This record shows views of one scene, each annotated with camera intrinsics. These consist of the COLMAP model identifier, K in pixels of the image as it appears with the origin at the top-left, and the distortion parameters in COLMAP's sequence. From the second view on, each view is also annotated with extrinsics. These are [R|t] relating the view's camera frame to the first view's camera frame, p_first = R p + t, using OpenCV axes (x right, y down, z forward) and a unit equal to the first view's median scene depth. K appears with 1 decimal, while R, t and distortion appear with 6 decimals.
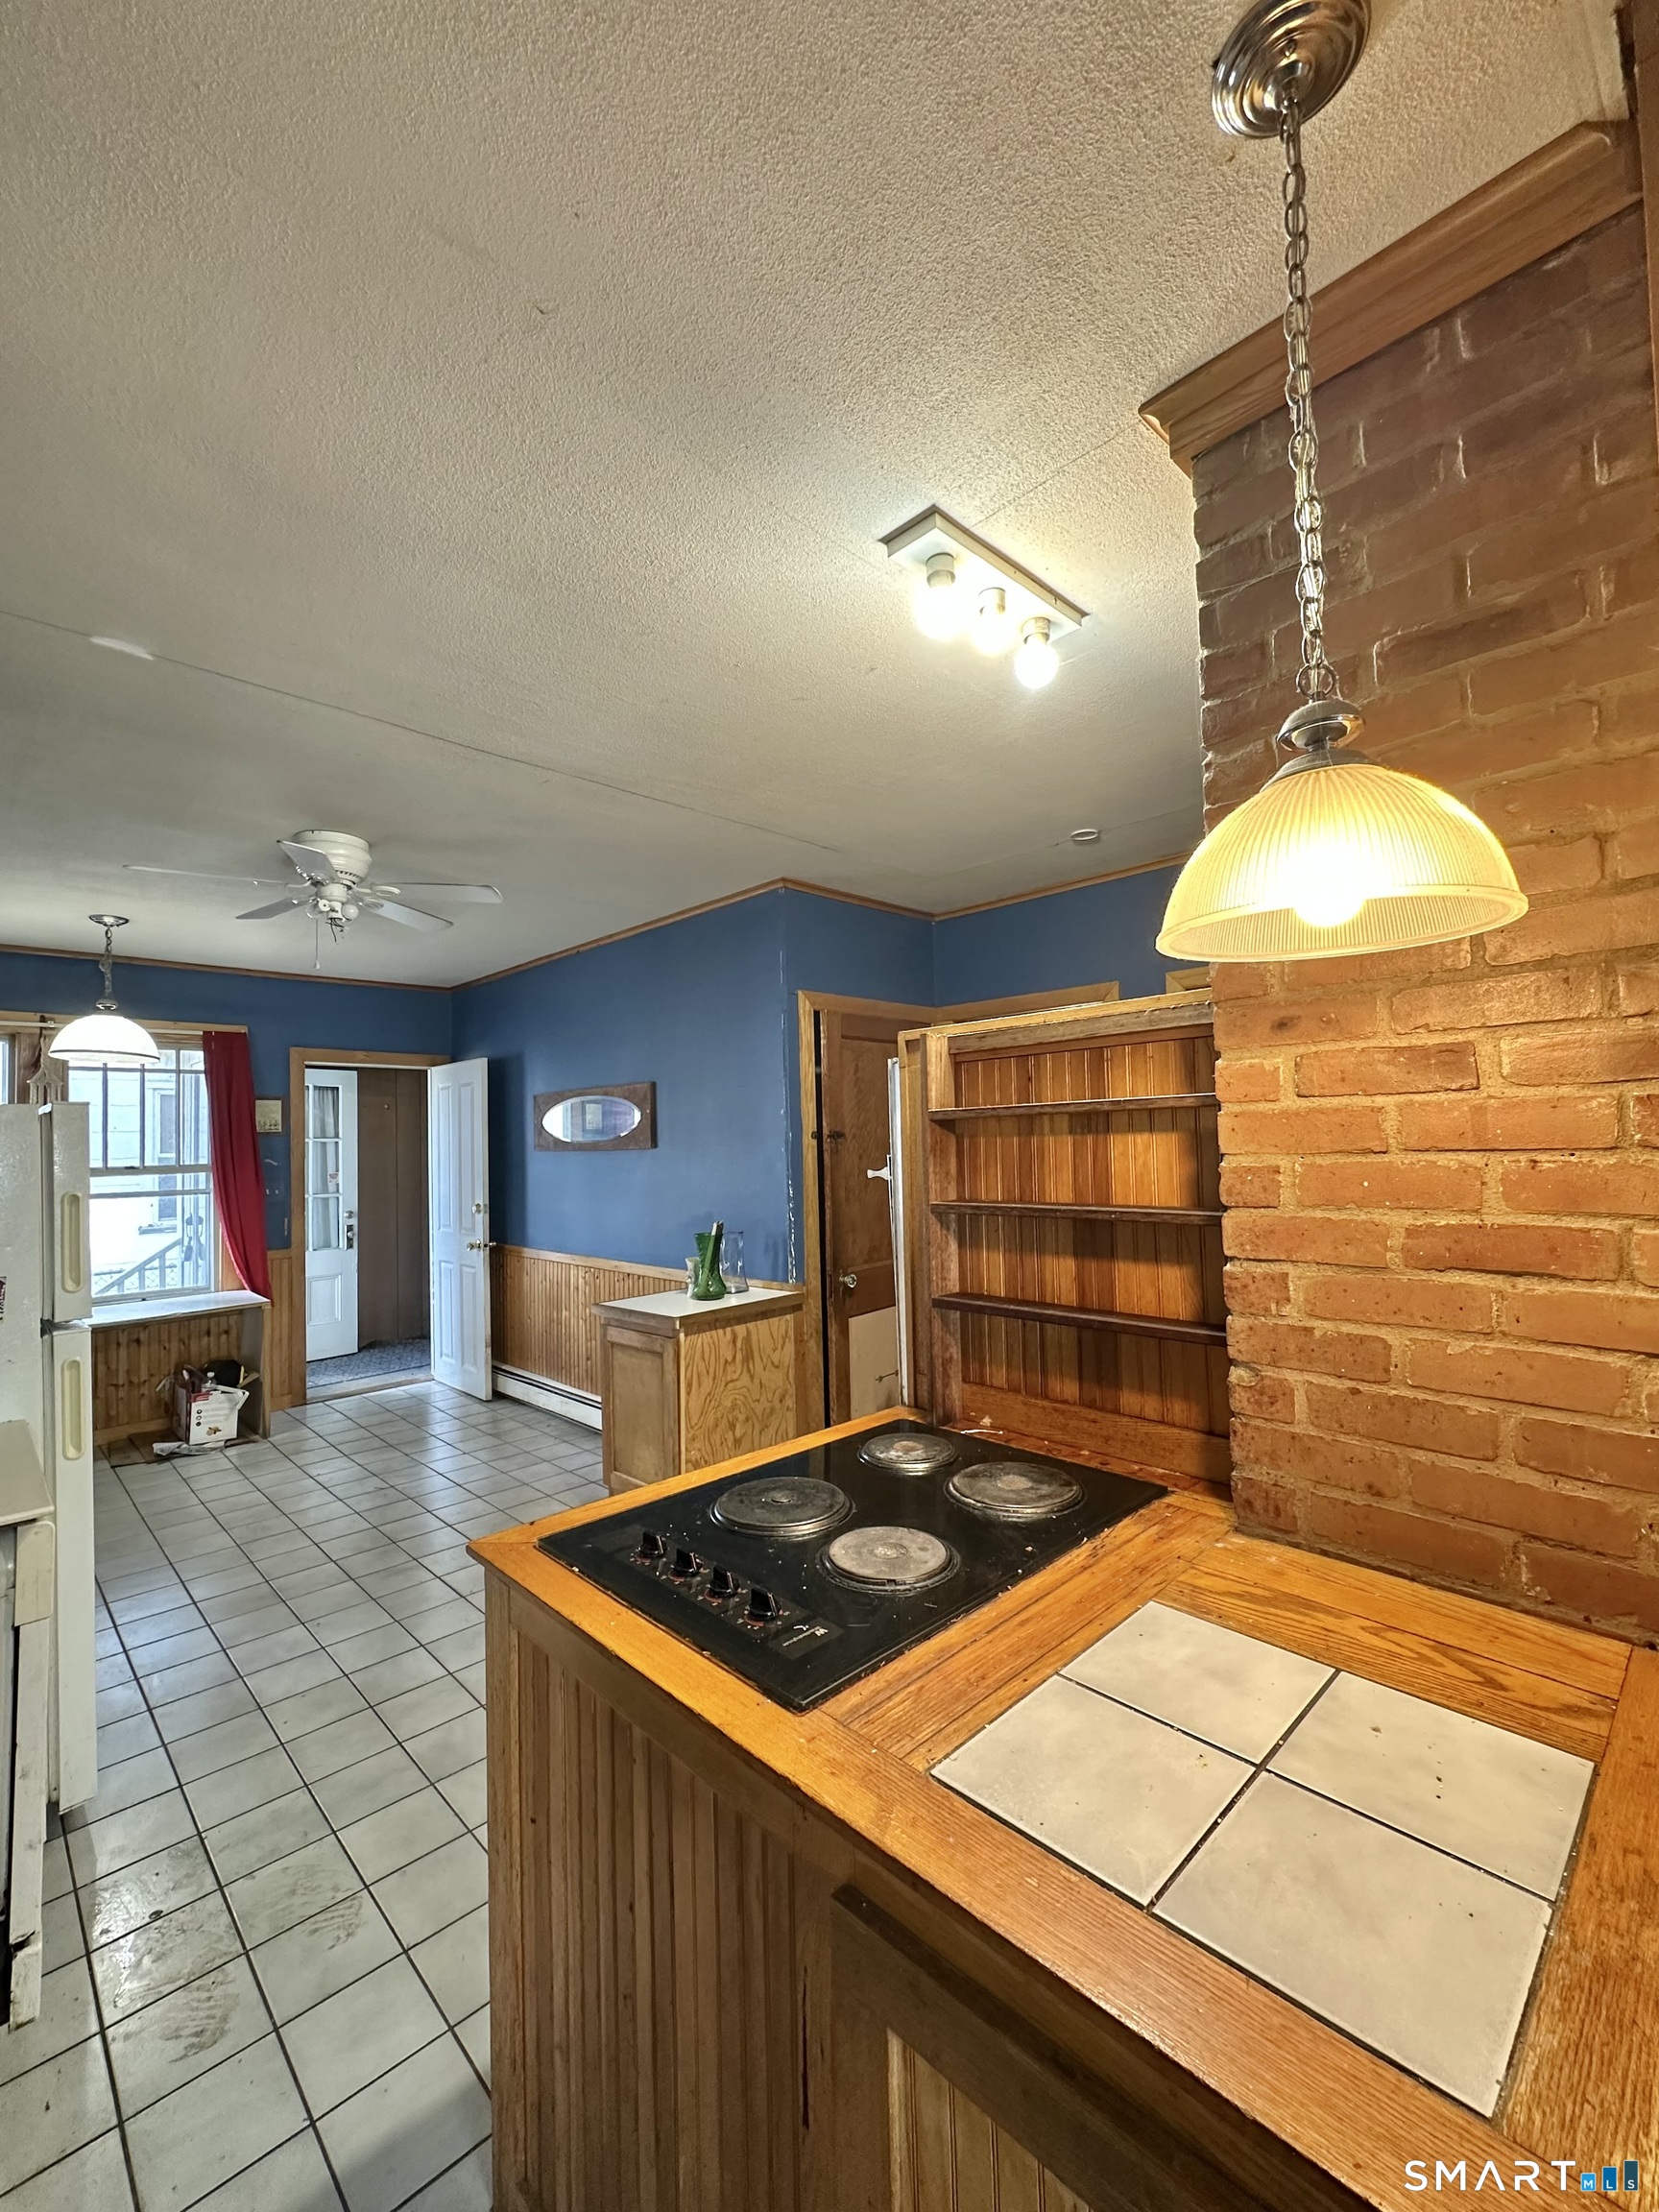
lens RADIAL K [[928.4, 0, 829.5], [0, 928.4, 1106.0], [0, 0, 1]] dist [-0.000334, -0.000053]
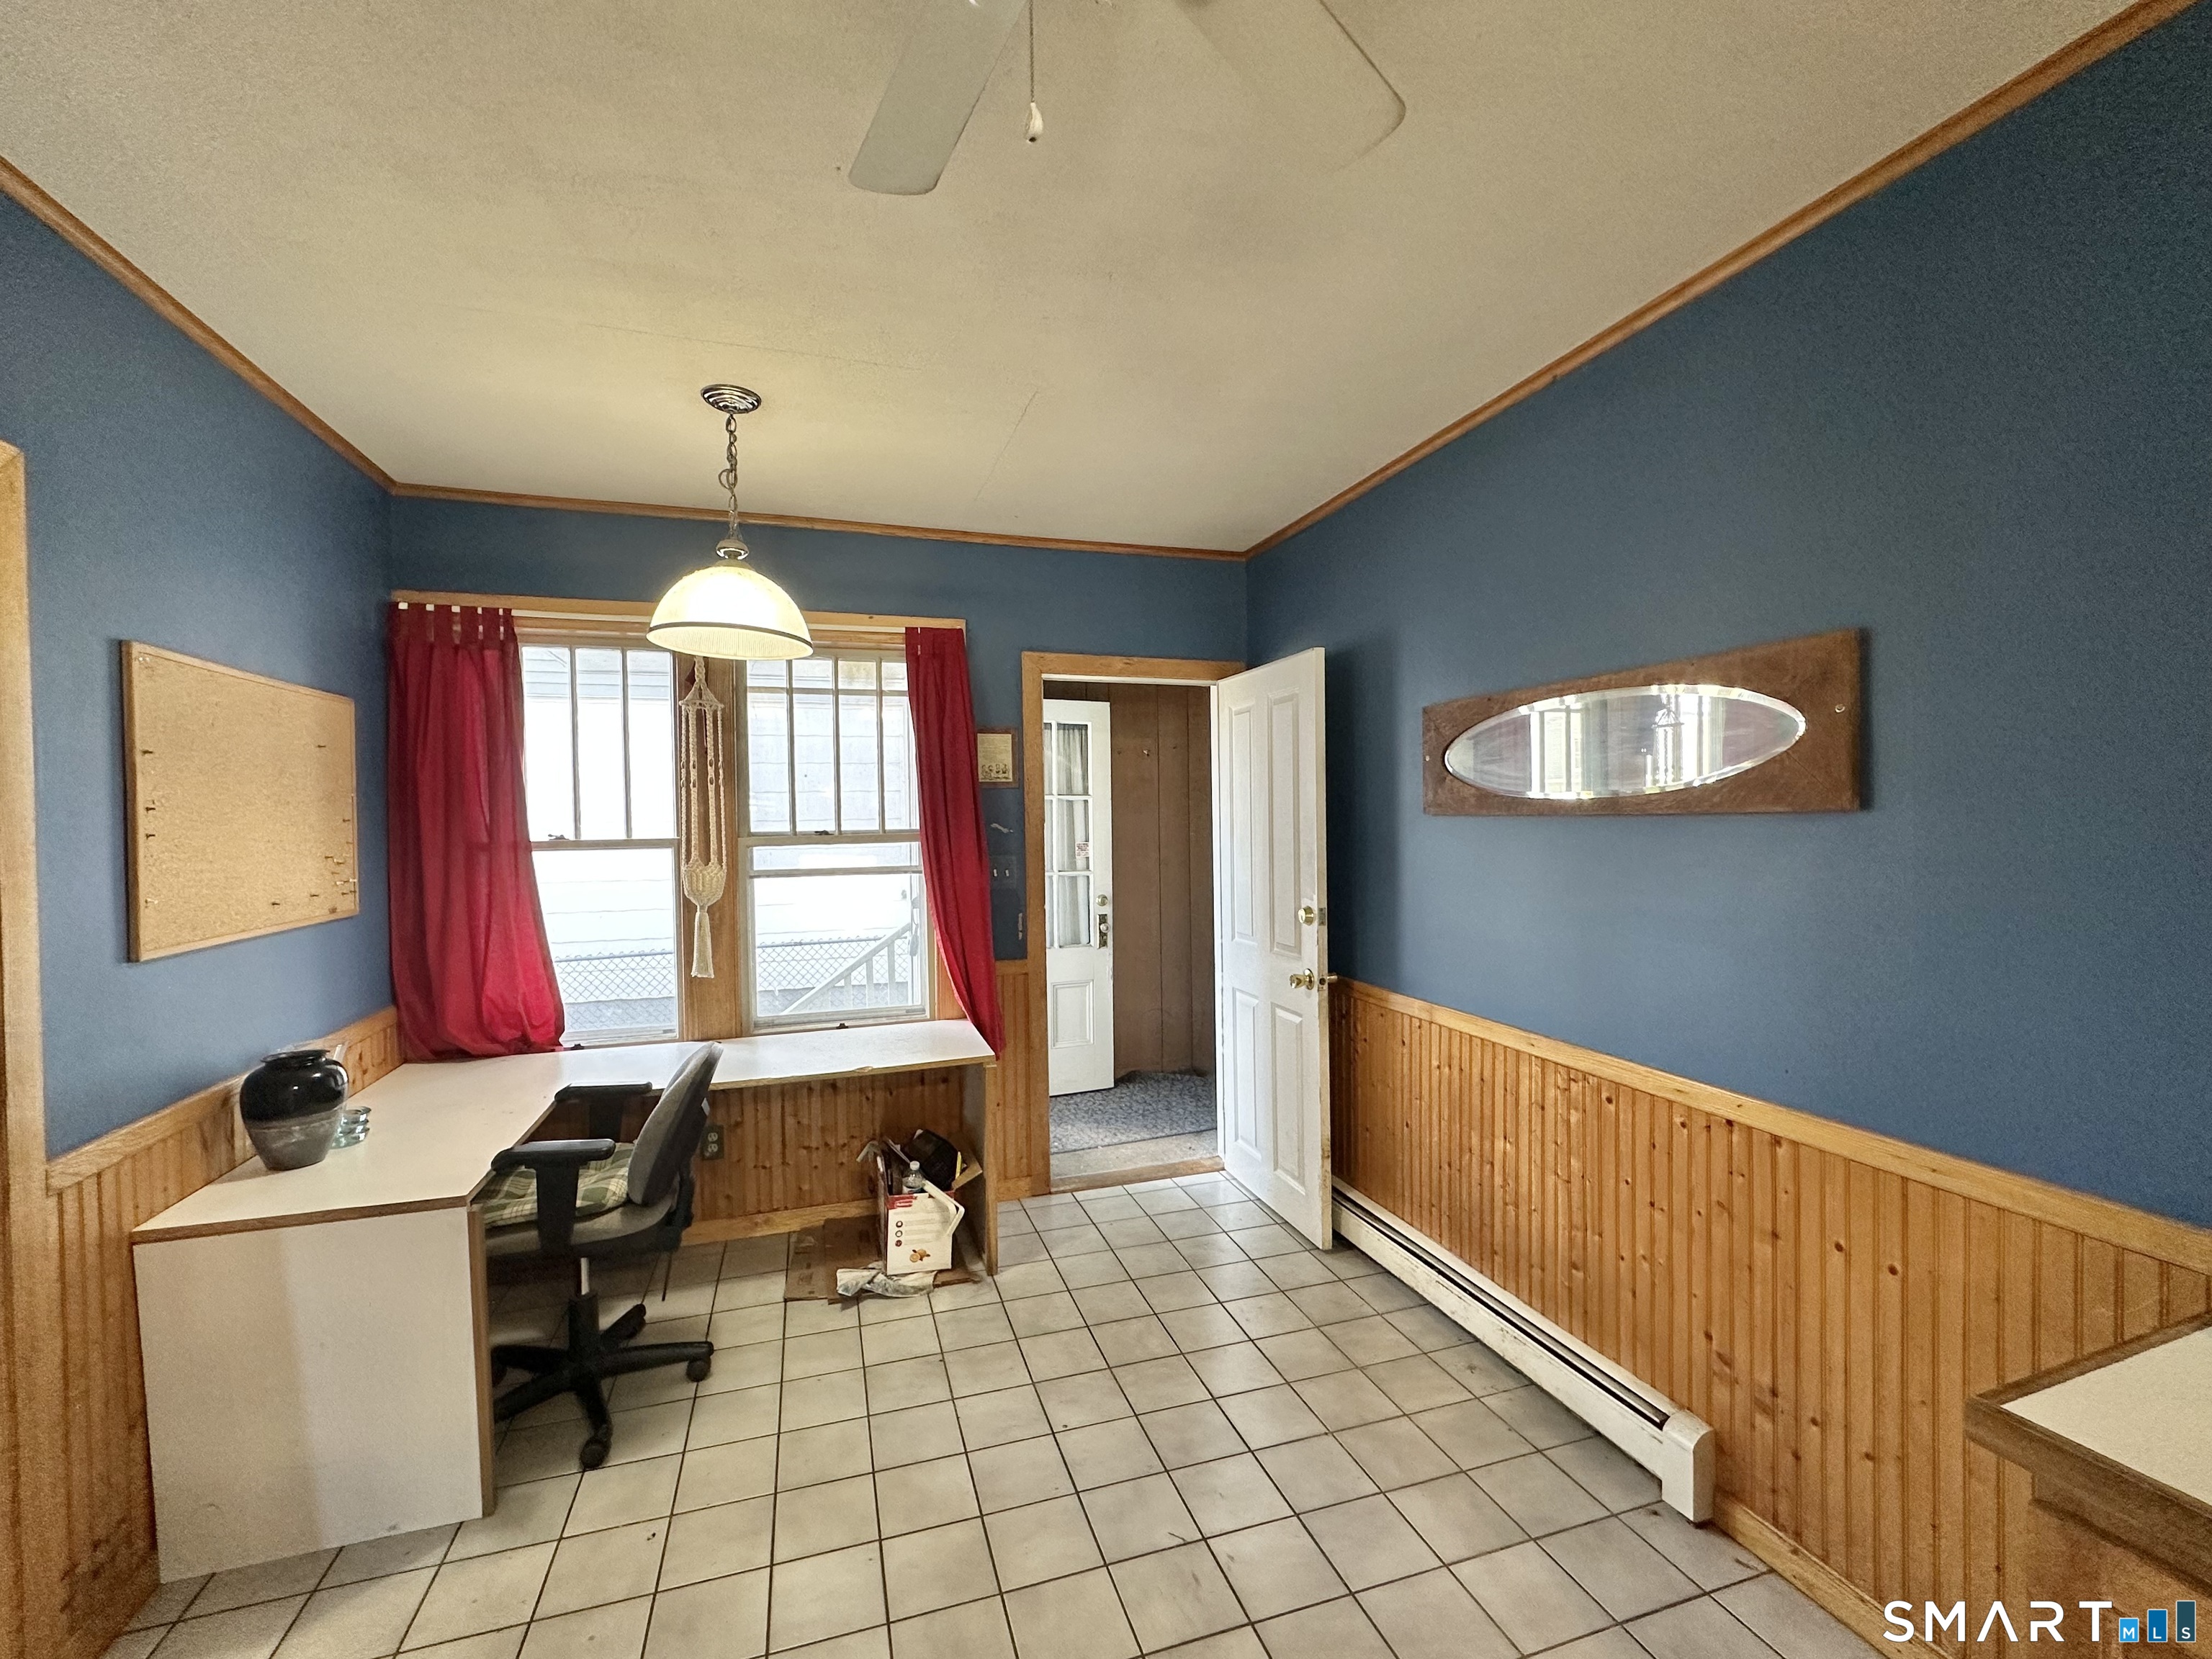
lens RADIAL K [[928.4, 0, 1098.6], [0, 928.4, 830.6], [0, 0, 1]] dist [-0.000334, -0.000053]
pose [[0.891269, 0.018068, -0.453115, -0.245069], [0.008873, 0.998320, 0.057261, 0.025462], [0.453388, -0.055056, 0.889611, 0.454525]]
